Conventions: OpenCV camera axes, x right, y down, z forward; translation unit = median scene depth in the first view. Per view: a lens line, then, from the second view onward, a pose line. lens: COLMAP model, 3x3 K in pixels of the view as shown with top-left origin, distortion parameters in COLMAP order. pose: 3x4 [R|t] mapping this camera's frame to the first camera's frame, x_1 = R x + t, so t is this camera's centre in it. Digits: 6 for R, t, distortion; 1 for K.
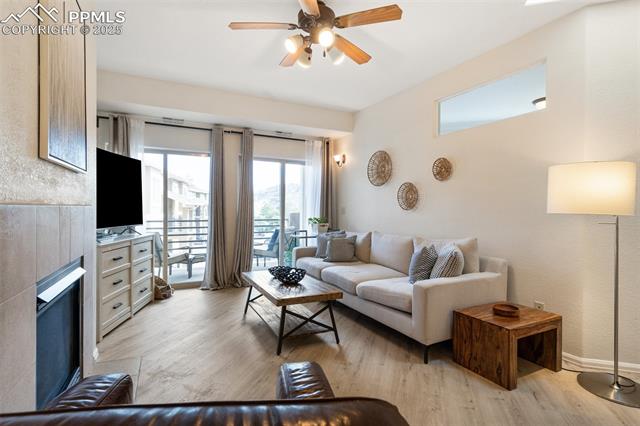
lens RADIAL K [[306.9, 0, 309.0], [0, 306.9, 211.7], [0, 0, 1]] dist [0.003187, -0.001415]
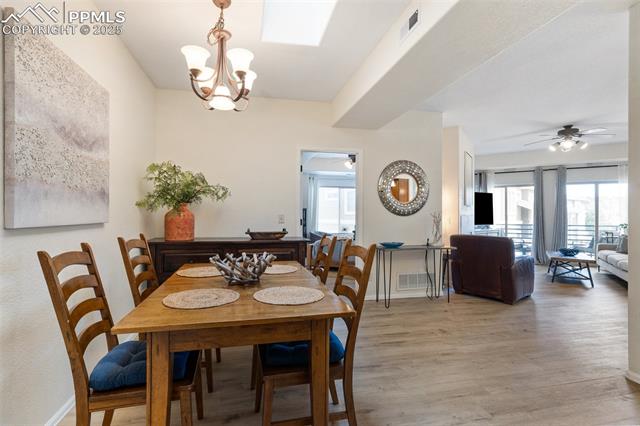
lens RADIAL K [[306.9, 0, 316.8], [0, 306.9, 213.4], [0, 0, 1]] dist [0.003187, -0.001415]
pose [[0.514586, -0.005832, -0.857419, 0.686941], [-0.009465, 0.999877, -0.012482, 0.004710], [0.857387, 0.014539, 0.514467, -1.198317]]
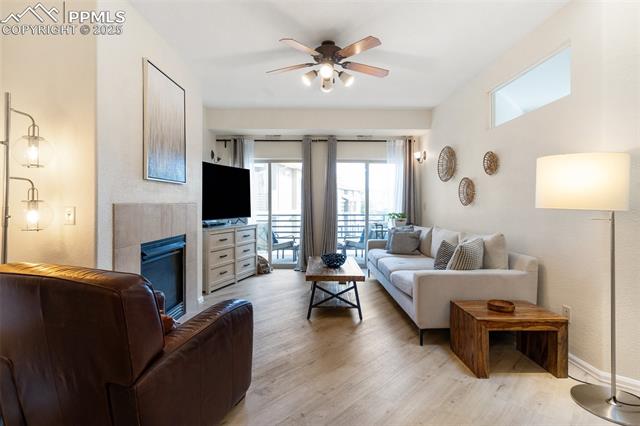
lens RADIAL K [[306.9, 0, 324.3], [0, 306.9, 207.0], [0, 0, 1]] dist [0.003187, -0.001415]
pose [[0.907285, -0.002709, -0.420507, 0.363275], [0.001755, 0.999995, -0.002655, 0.001878], [0.420512, 0.001671, 0.907286, -0.096627]]
